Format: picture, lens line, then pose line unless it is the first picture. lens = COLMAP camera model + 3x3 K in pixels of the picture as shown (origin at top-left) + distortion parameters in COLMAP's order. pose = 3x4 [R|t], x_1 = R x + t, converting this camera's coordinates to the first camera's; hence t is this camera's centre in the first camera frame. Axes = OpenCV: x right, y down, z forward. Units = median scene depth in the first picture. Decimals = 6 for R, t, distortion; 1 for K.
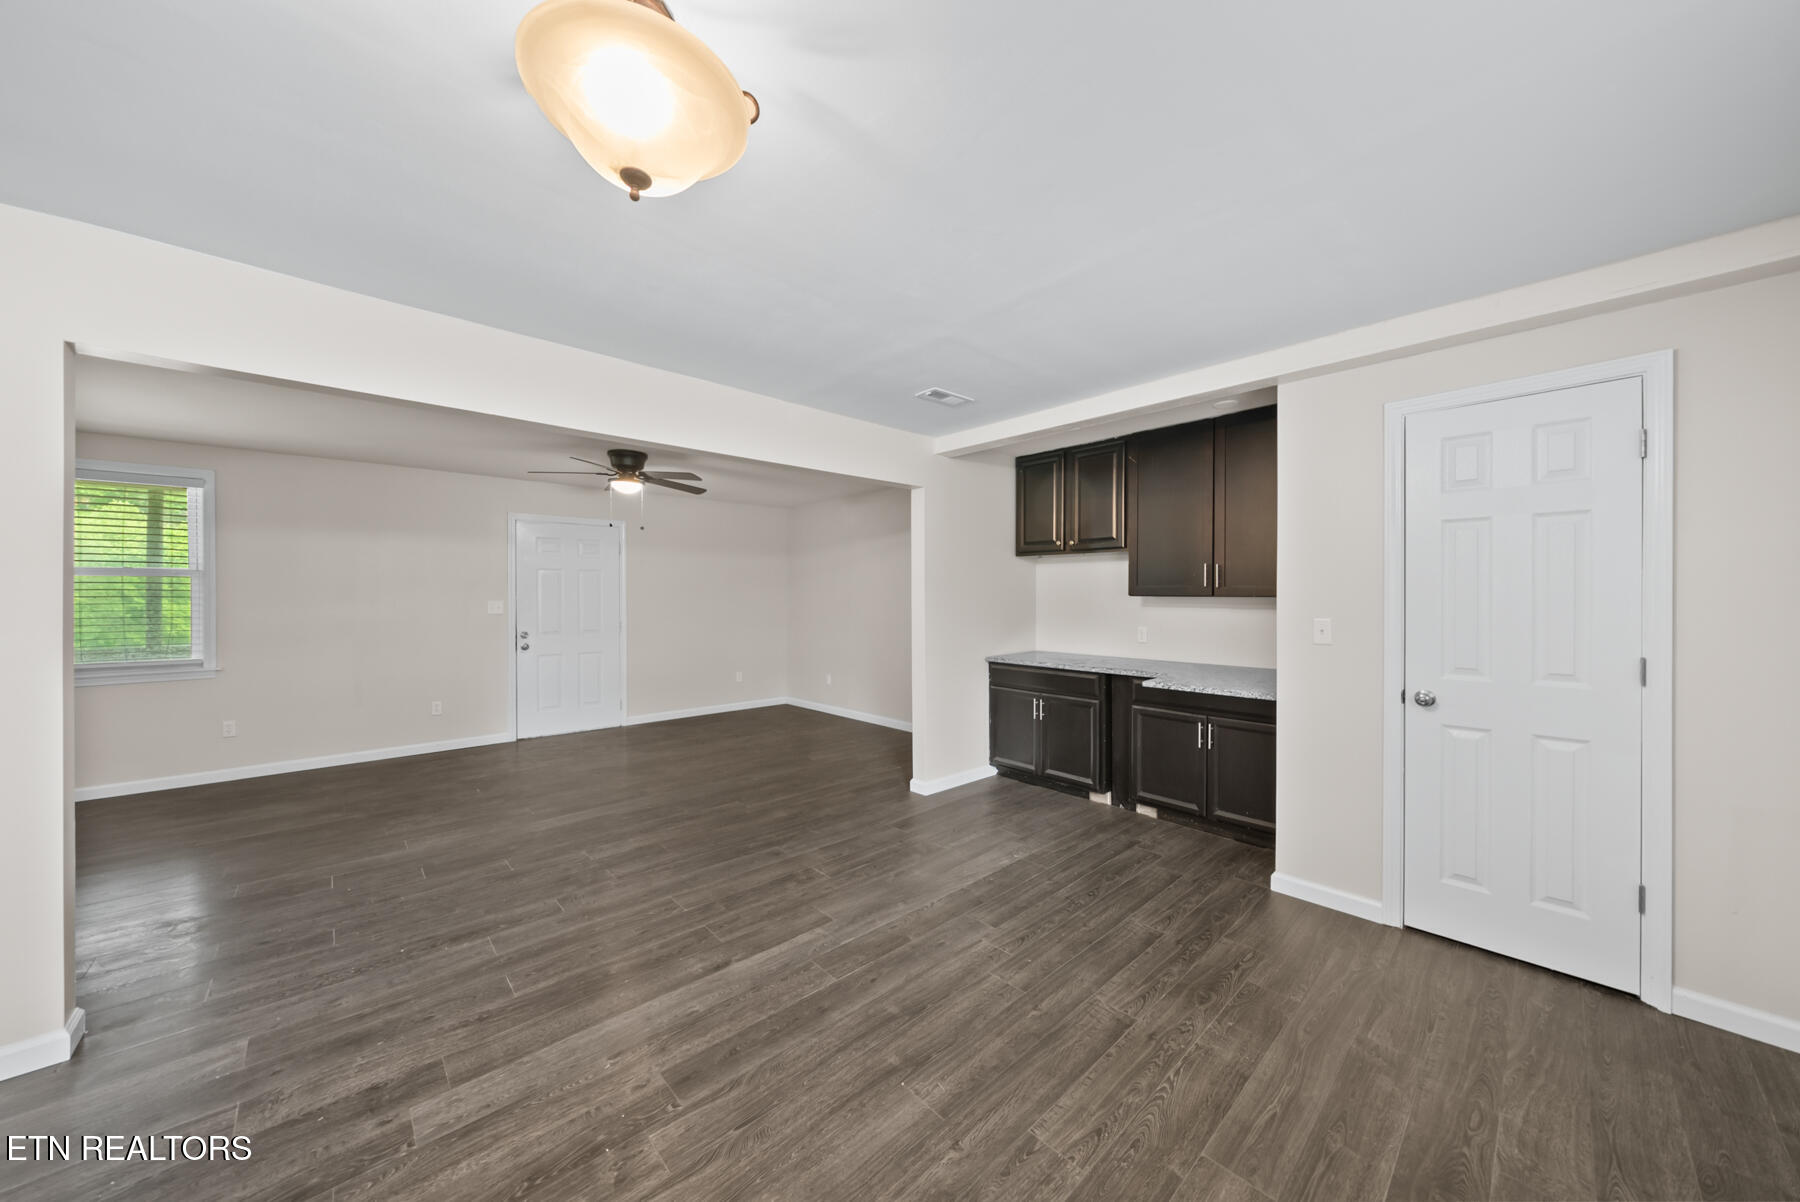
lens RADIAL K [[604.1, 0, 895.4], [0, 604.1, 605.4], [0, 0, 1]] dist [0.001222, 0.000168]
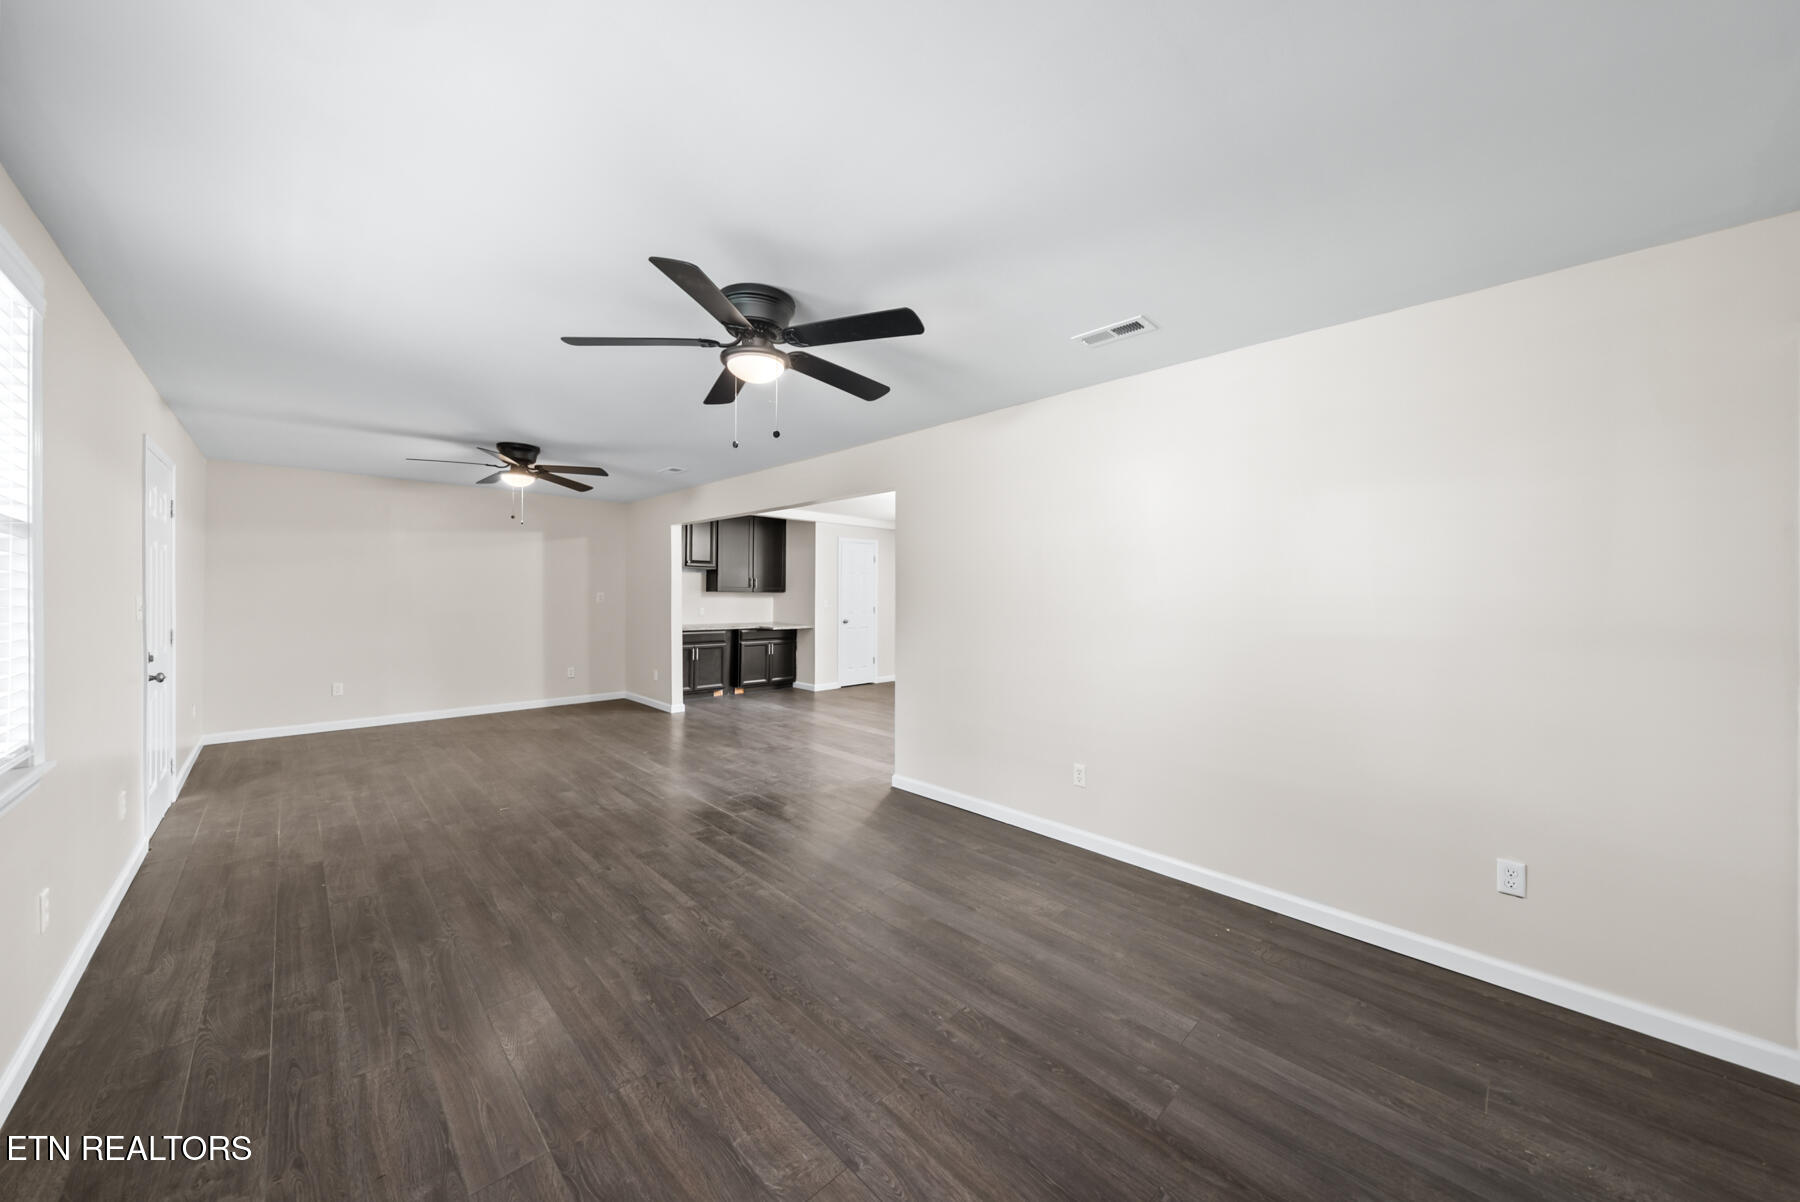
lens RADIAL K [[619.7, 0, 890.7], [0, 619.7, 602.5], [0, 0, 1]] dist [-0.000205, 0.000166]
pose [[-0.029245, -0.016432, 0.999437, -1.530016], [-0.000204, 0.999865, 0.016433, -0.012691], [-0.999572, 0.000277, -0.029245, 0.437880]]
